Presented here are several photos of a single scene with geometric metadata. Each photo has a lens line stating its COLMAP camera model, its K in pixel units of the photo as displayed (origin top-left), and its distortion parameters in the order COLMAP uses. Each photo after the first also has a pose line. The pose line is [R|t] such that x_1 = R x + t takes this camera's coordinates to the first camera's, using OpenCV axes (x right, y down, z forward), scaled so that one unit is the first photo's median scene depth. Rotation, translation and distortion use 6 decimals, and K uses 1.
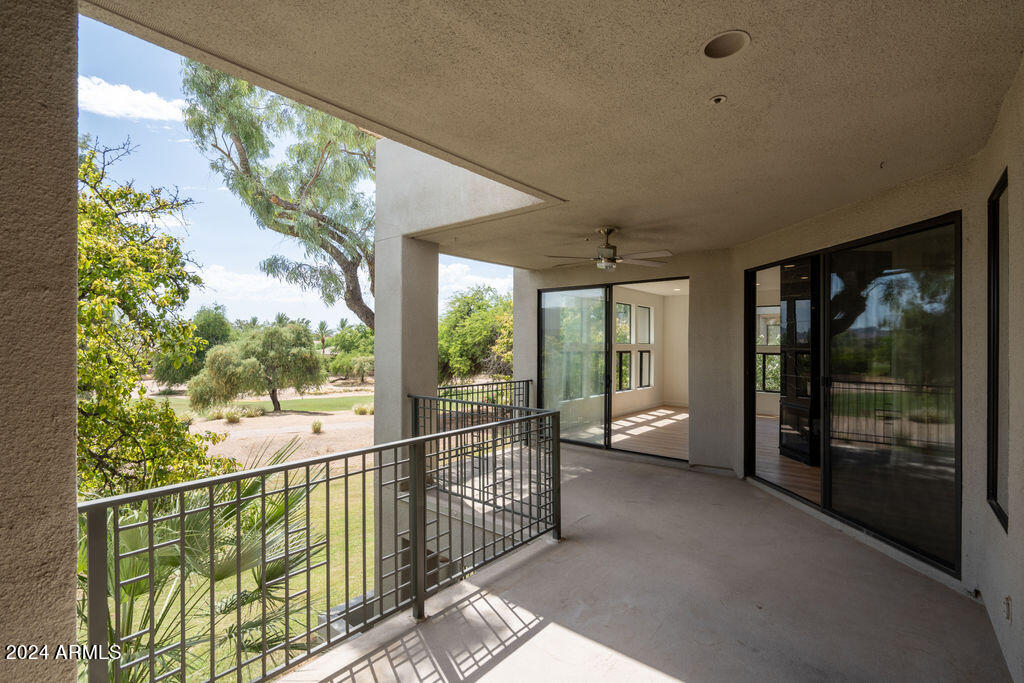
lens RADIAL K [[472.5, 0, 490.7], [0, 472.5, 336.5], [0, 0, 1]] dist [-0.000185, 0.000004]
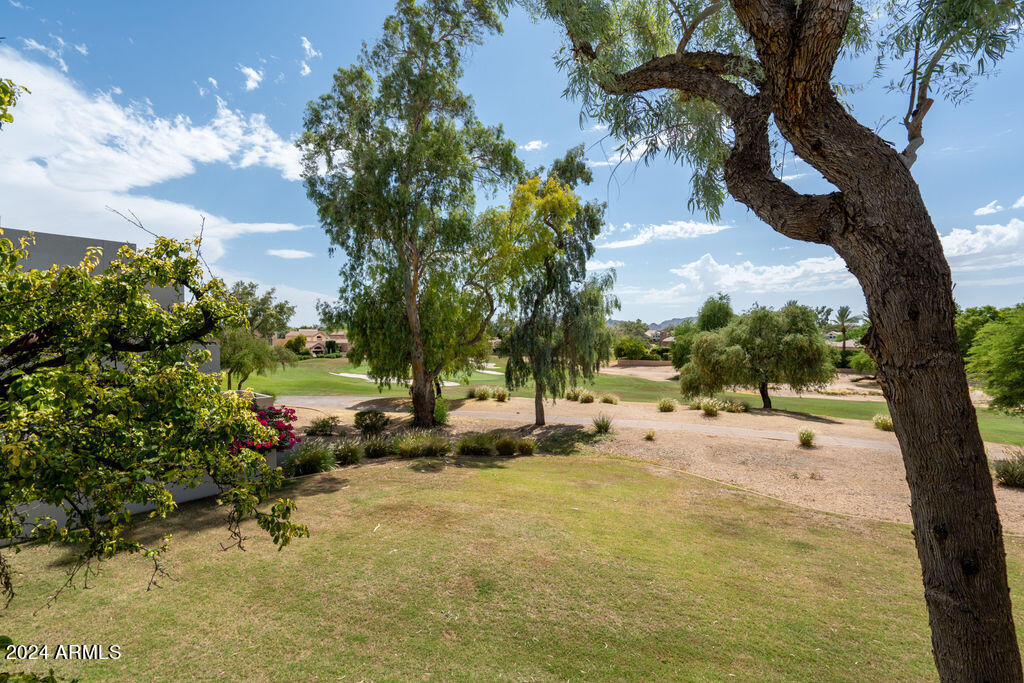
lens RADIAL K [[462.8, 0, 514.1], [0, 462.8, 361.0], [0, 0, 1]] dist [0.000443, -0.000012]
pose [[0.565750, 0.050107, -0.823053, -0.025687], [0.007640, 0.997791, 0.065996, 0.013754], [0.824541, -0.043625, 0.564117, 0.166959]]
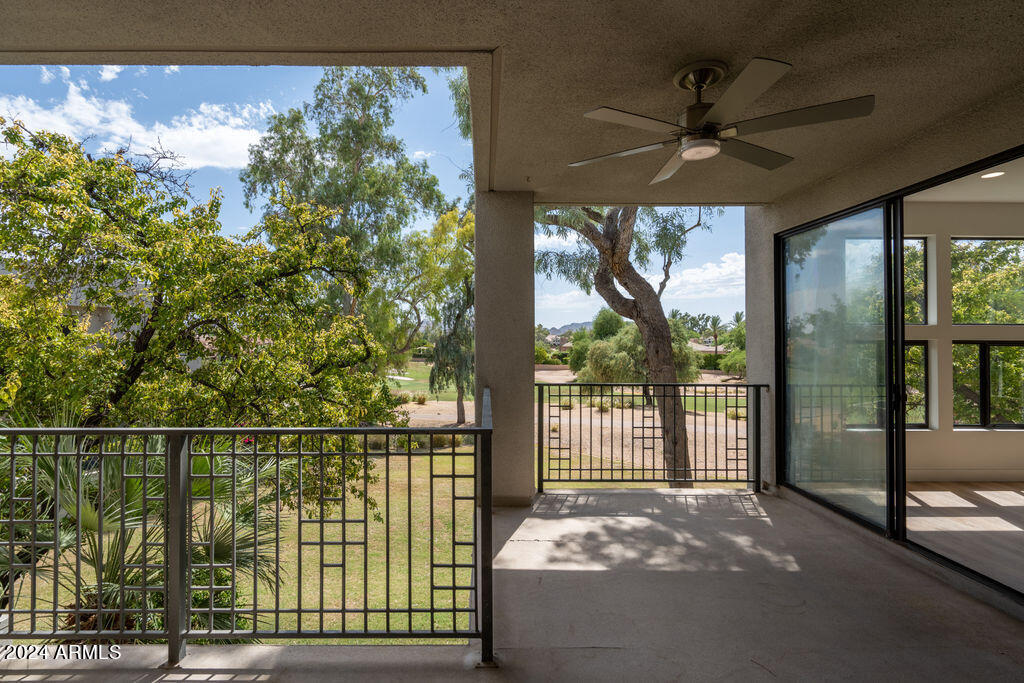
lens RADIAL K [[472.5, 0, 490.7], [0, 472.5, 336.5], [0, 0, 1]] dist [-0.000185, 0.000004]
pose [[0.690570, -0.000686, -0.723265, 0.053075], [0.006347, 0.999967, 0.005112, 0.003119], [0.723238, -0.008120, 0.690551, 0.059558]]
